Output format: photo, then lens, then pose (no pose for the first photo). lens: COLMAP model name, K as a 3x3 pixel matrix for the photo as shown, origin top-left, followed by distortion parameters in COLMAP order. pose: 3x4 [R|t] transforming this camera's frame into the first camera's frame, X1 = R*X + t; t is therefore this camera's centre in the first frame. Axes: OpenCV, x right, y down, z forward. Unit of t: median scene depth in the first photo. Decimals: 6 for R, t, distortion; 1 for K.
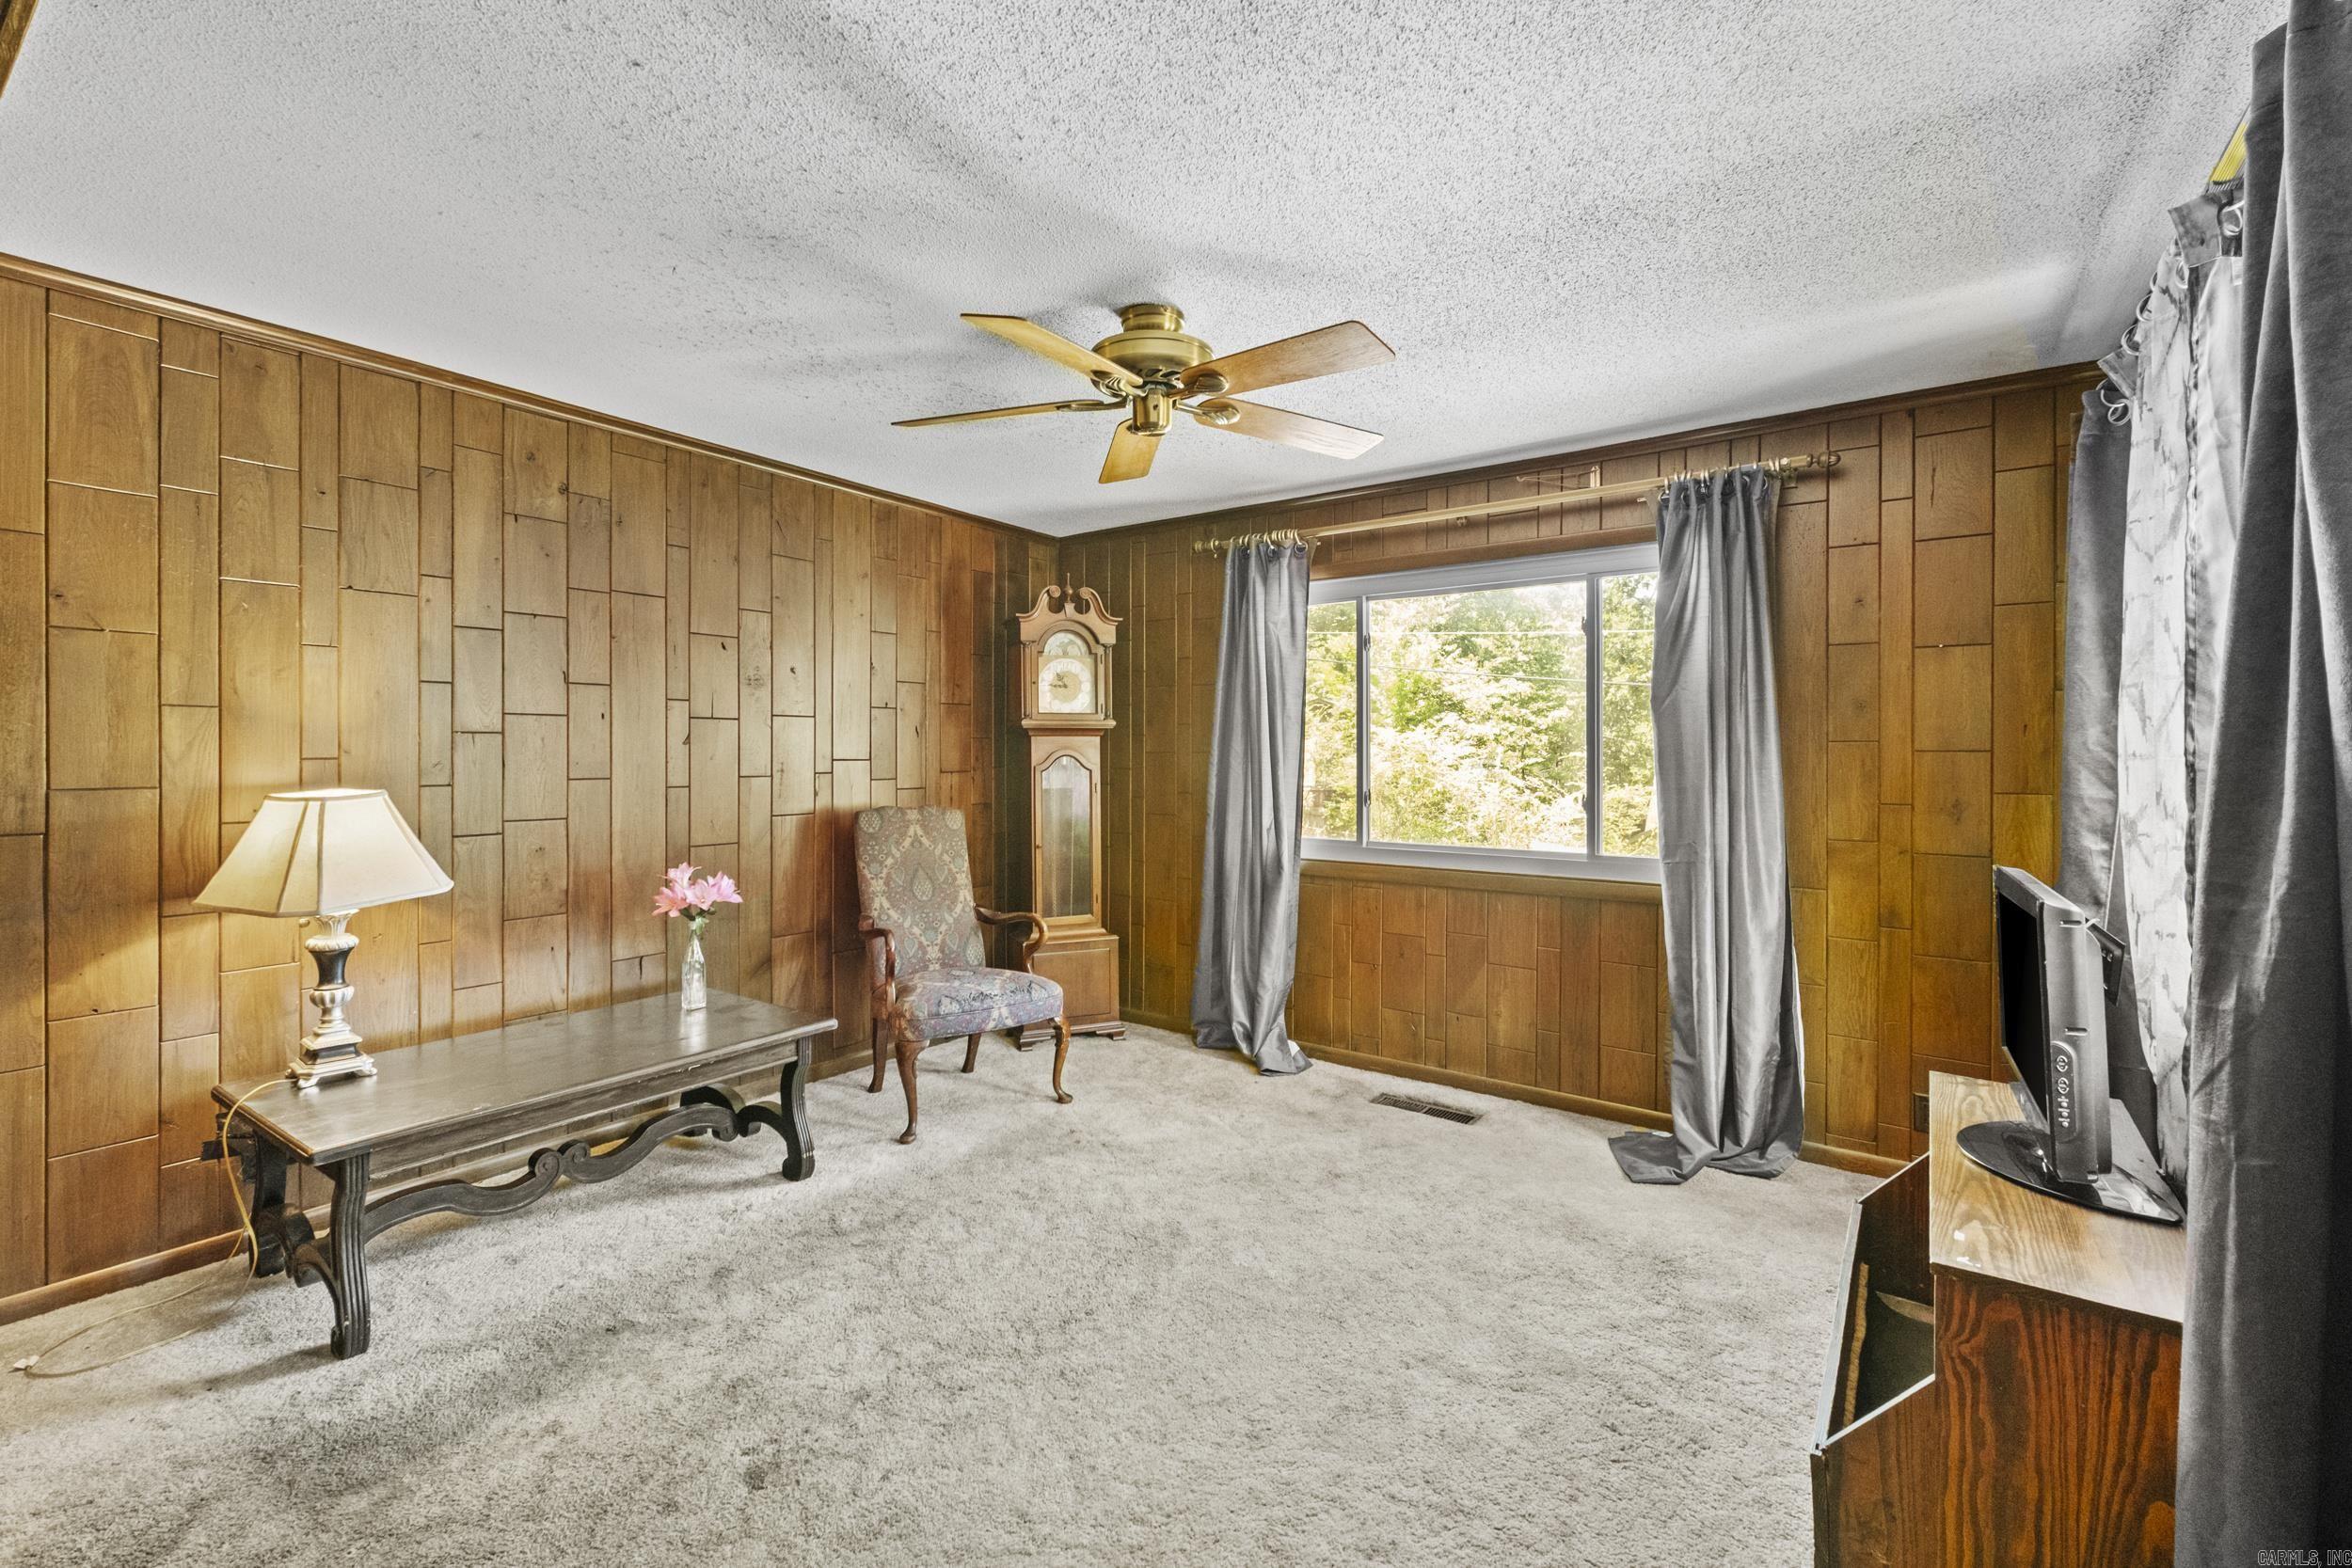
lens RADIAL K [[1022.5, 0, 1167.6], [0, 1022.5, 750.4], [0, 0, 1]] dist [0.003824, 0.000392]
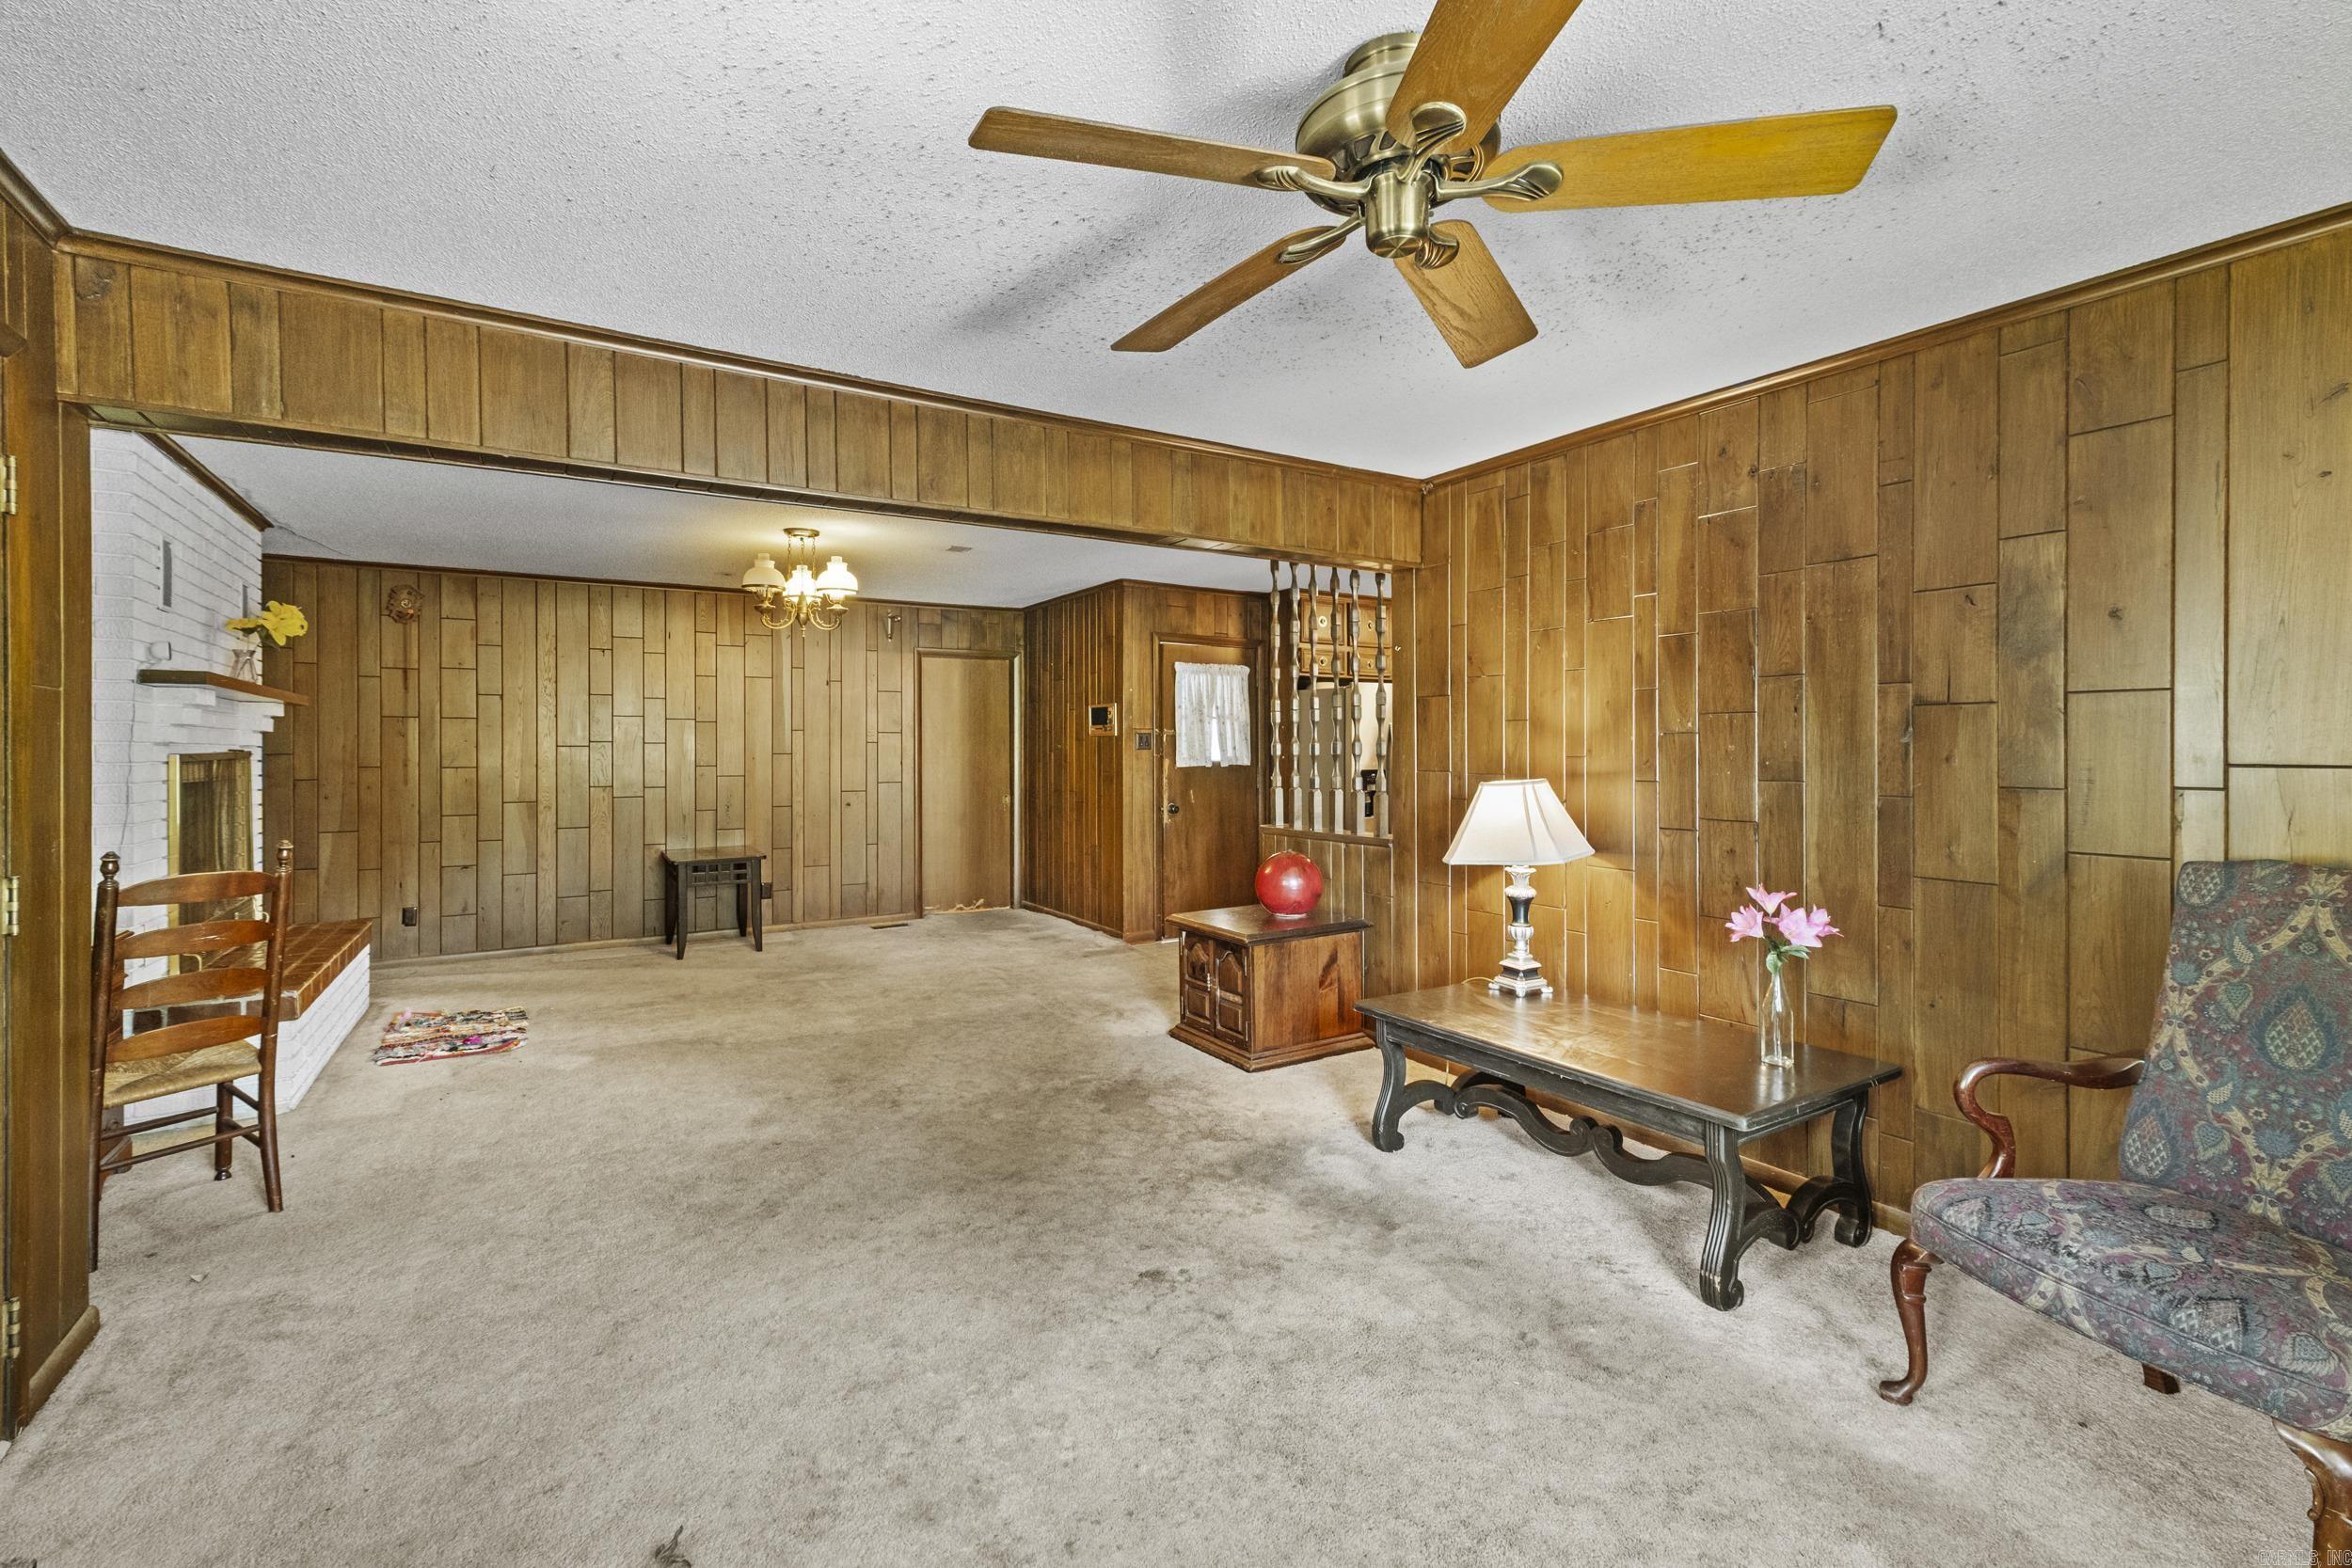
lens RADIAL K [[1022.5, 0, 1162.6], [0, 1022.5, 739.0], [0, 0, 1]] dist [0.003824, 0.000392]
pose [[-0.388972, -0.008907, -0.921206, 0.478505], [0.004009, 0.999927, -0.011361, -0.000931], [0.921241, -0.008112, -0.388908, 0.848264]]
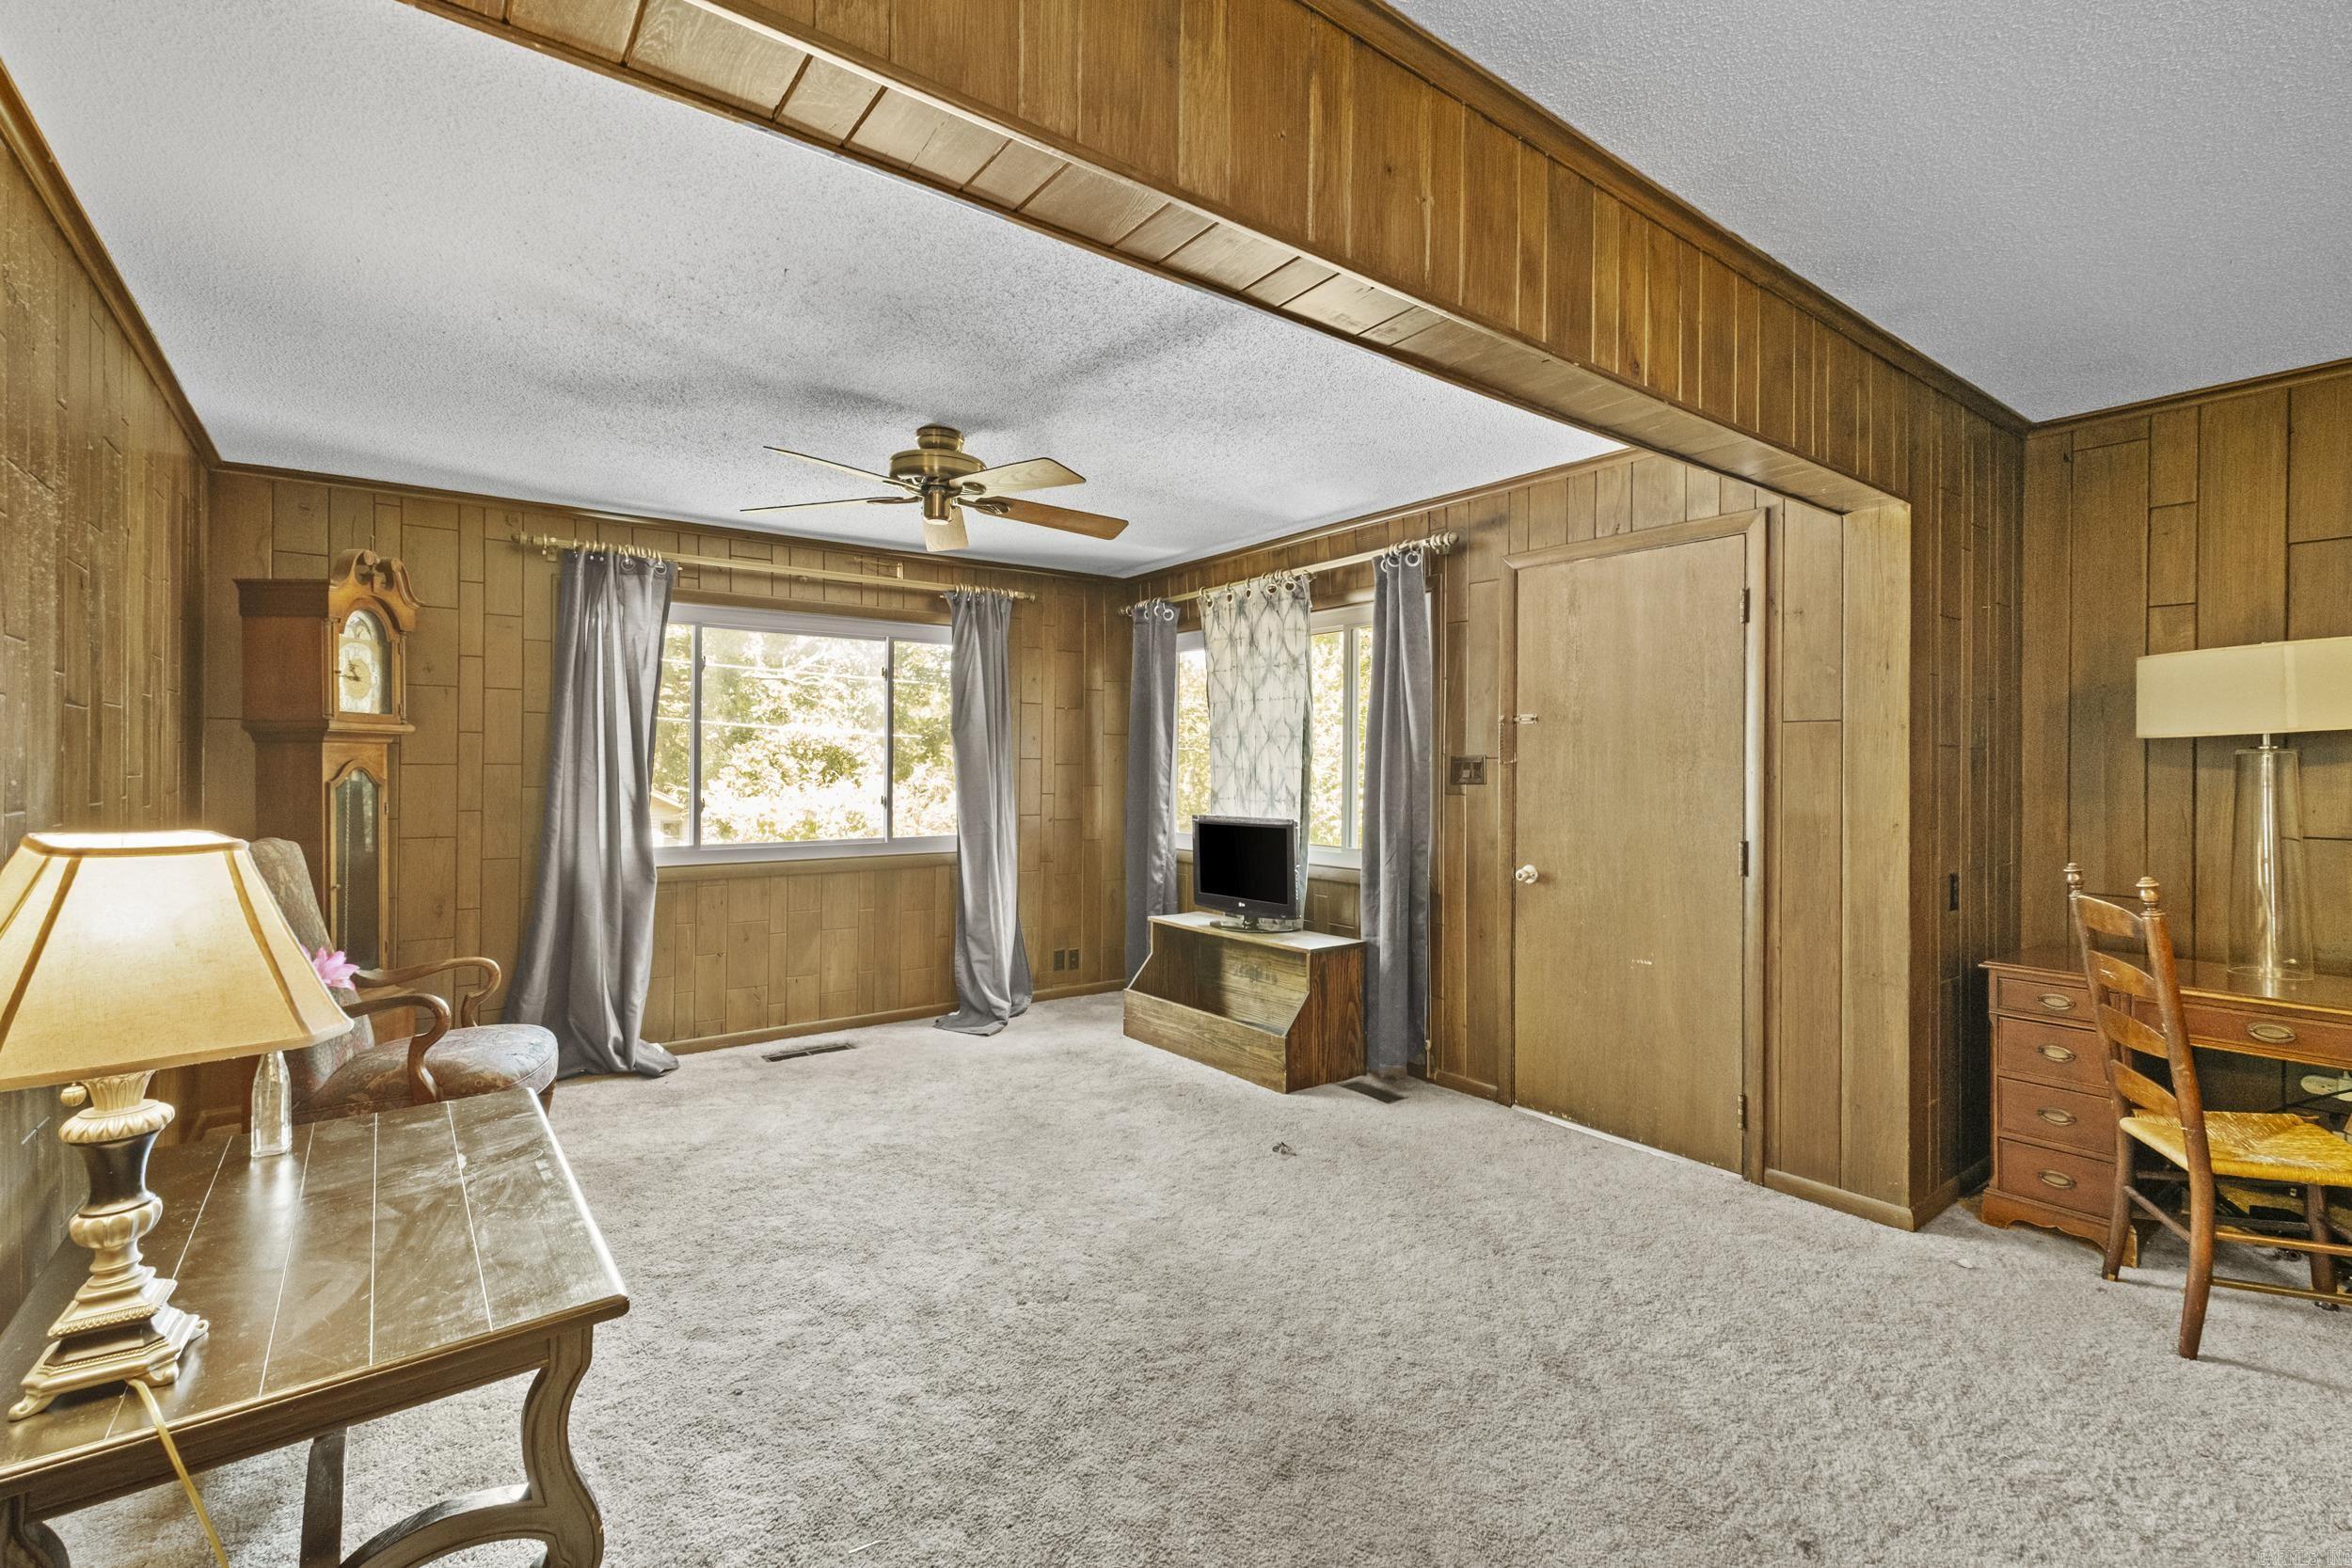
lens RADIAL K [[1022.5, 0, 1160.7], [0, 1022.5, 763.0], [0, 0, 1]] dist [0.003824, 0.000392]
pose [[0.298832, 0.001877, 0.954304, -0.901179], [-0.003560, 0.999993, -0.000852, -0.000599], [-0.954299, -0.003143, 0.298836, 0.251845]]
